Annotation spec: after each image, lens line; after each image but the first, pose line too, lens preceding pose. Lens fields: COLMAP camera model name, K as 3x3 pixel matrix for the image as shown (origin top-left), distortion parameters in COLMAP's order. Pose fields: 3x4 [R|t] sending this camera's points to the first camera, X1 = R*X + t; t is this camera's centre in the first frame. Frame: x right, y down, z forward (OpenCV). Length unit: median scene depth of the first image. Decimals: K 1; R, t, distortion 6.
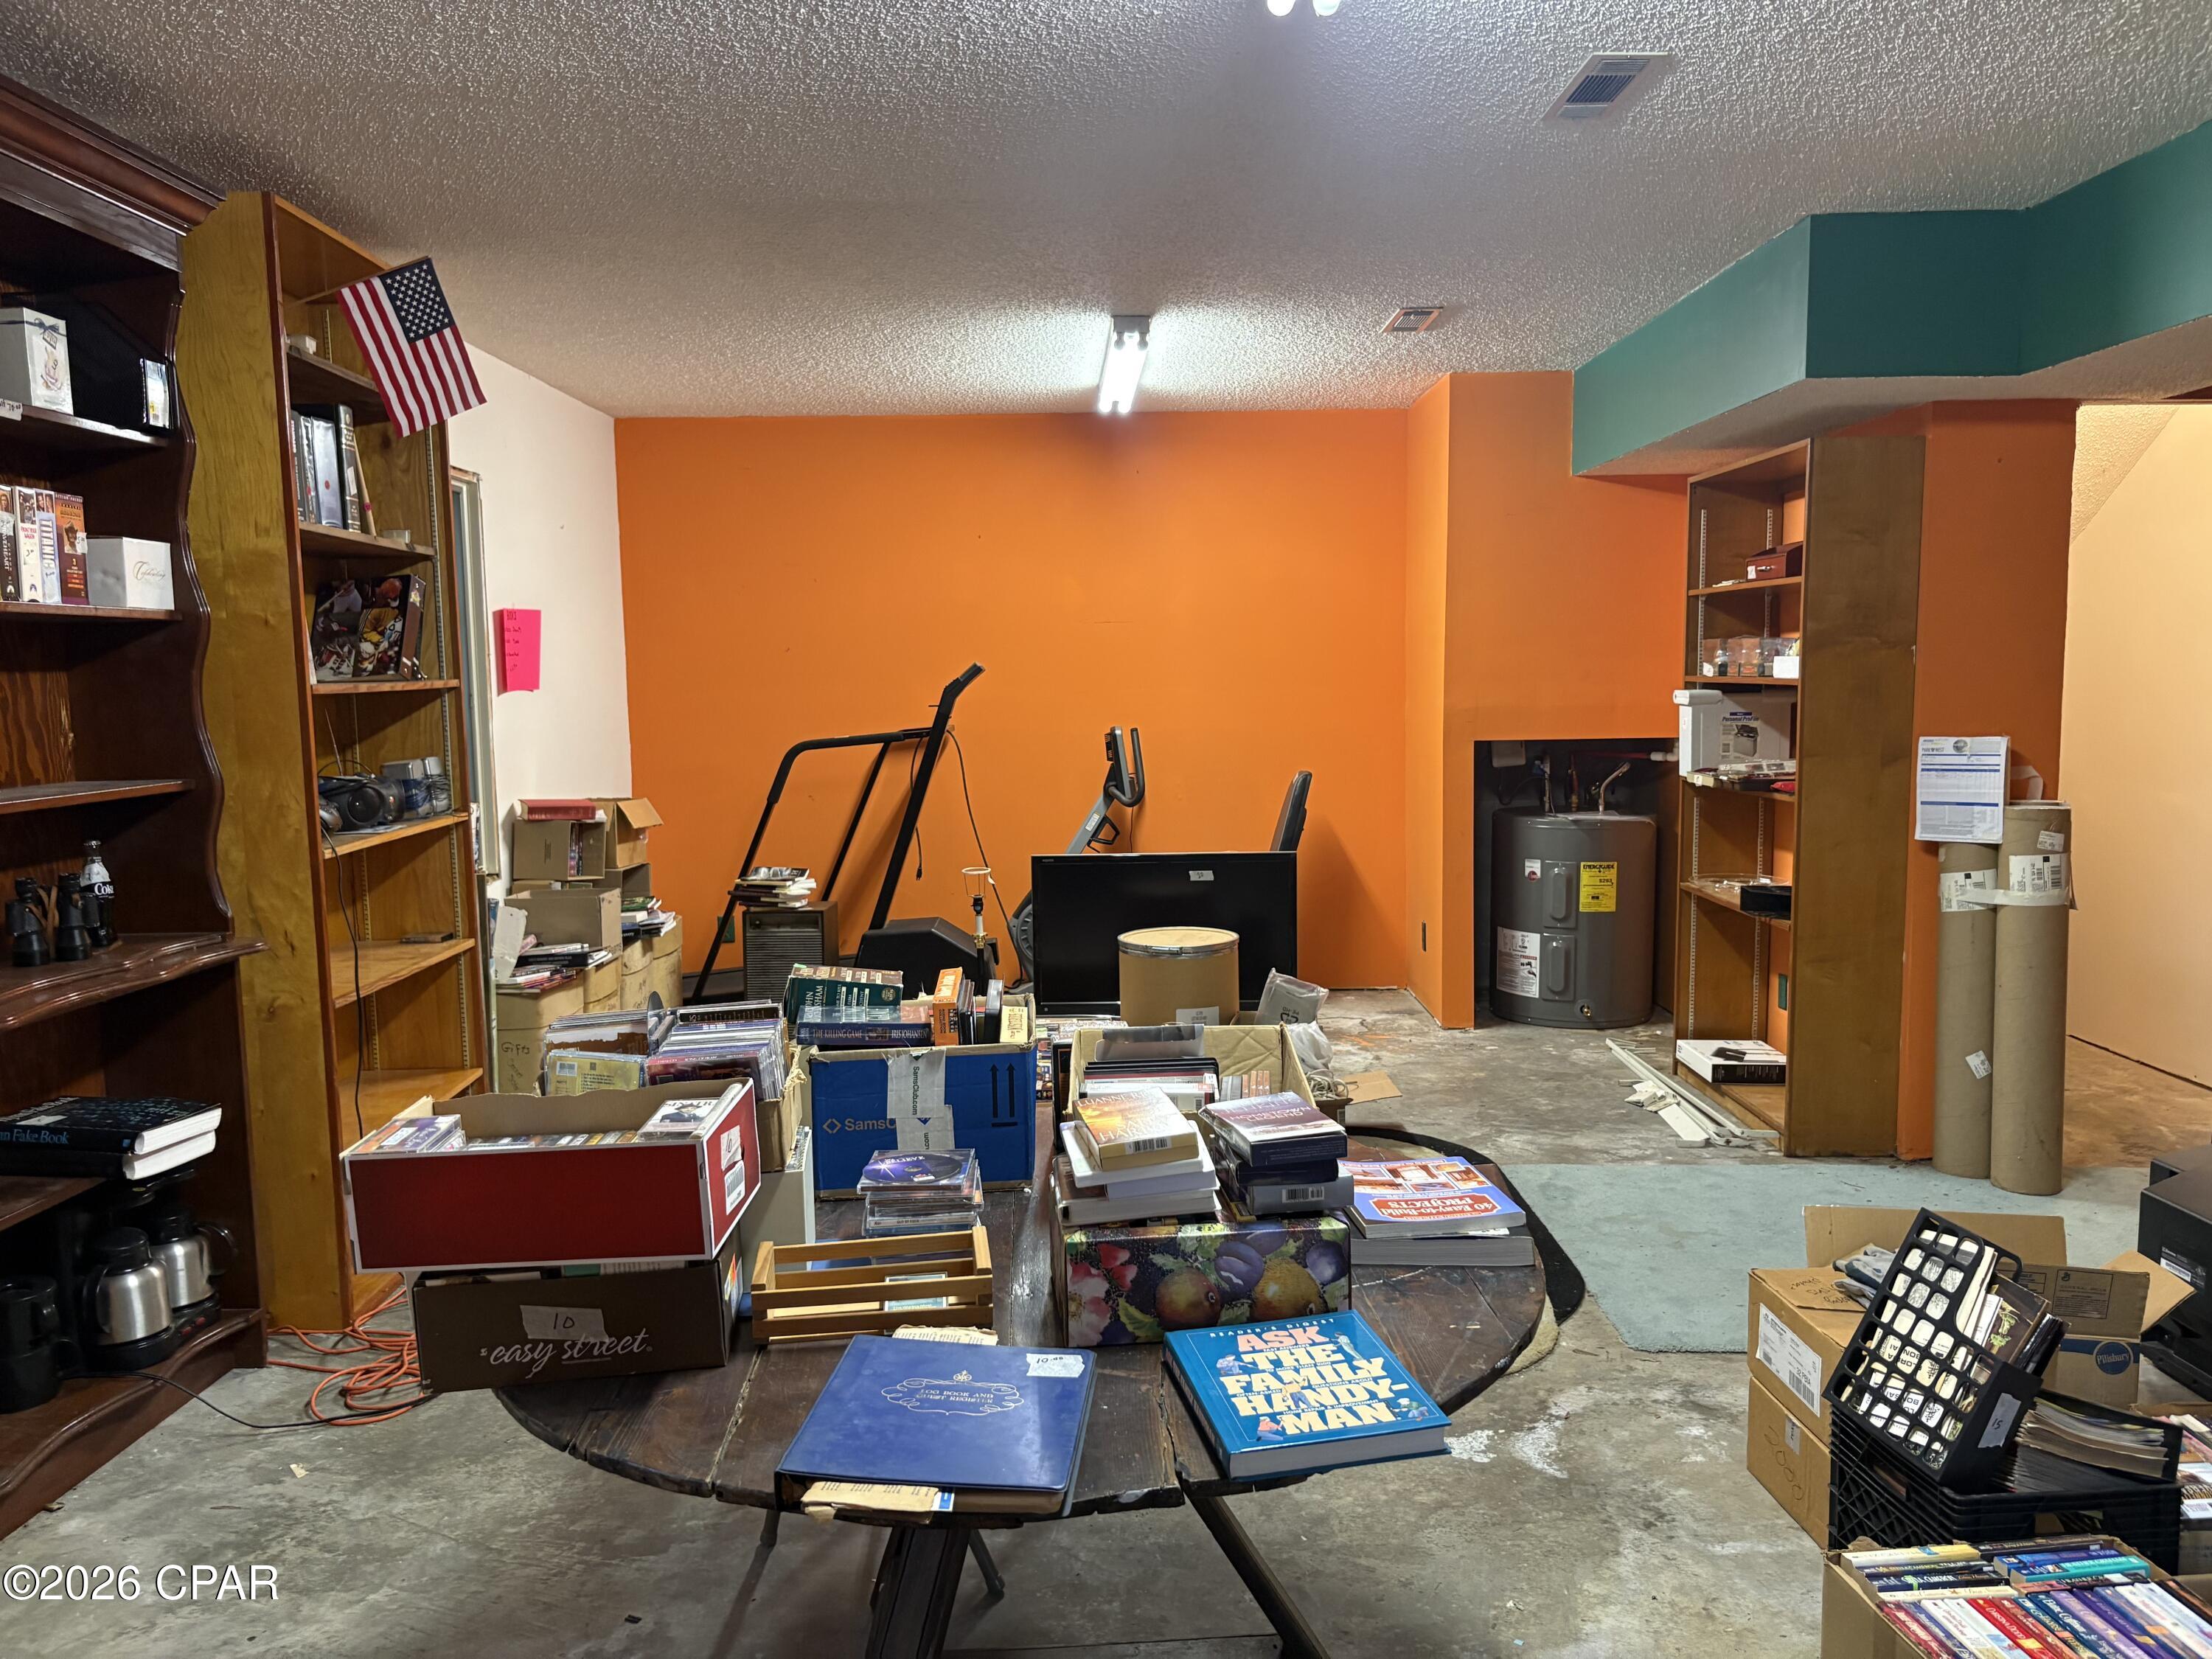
lens RADIAL K [[1675.9, 0, 1104.3], [0, 1675.9, 864.4], [0, 0, 1]] dist [0.007664, -0.003794]
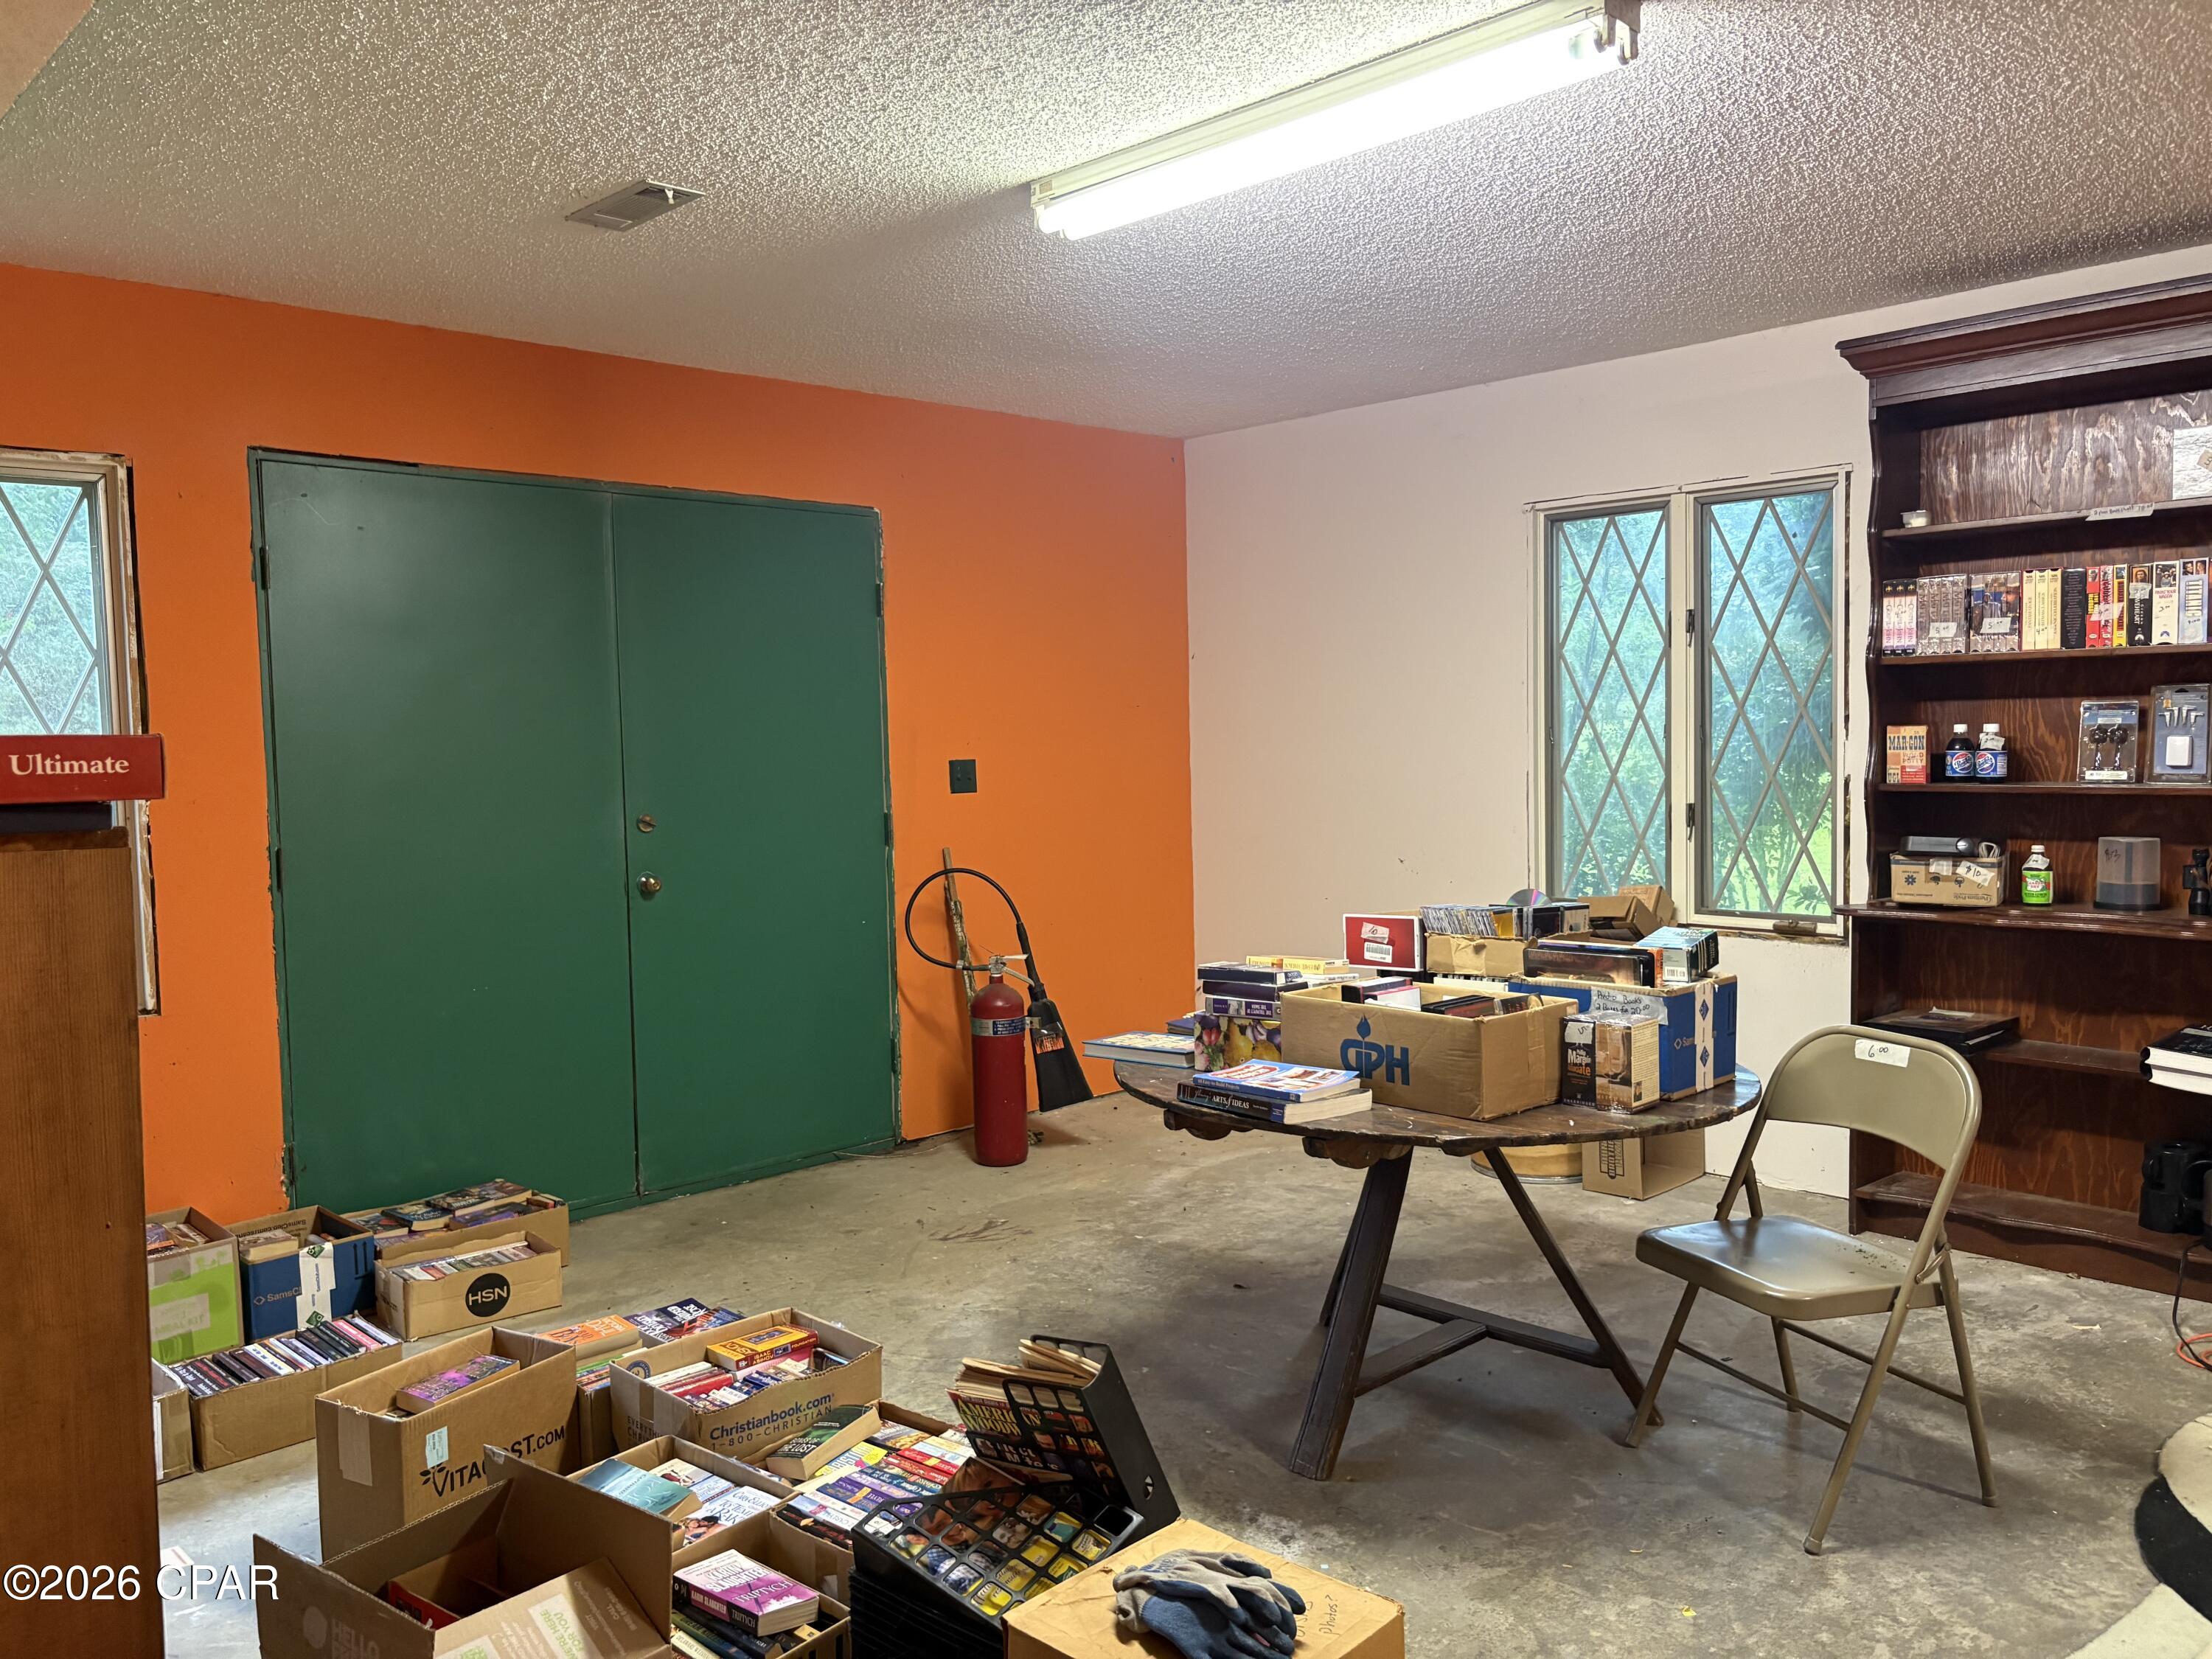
lens RADIAL K [[1675.9, 0, 1104.3], [0, 1675.9, 864.4], [0, 0, 1]] dist [0.007664, -0.003794]
pose [[-0.710165, 0.084777, -0.698912, 0.957418], [-0.048317, 0.984514, 0.168515, -0.170377], [0.702375, 0.153443, -0.695071, 1.387384]]
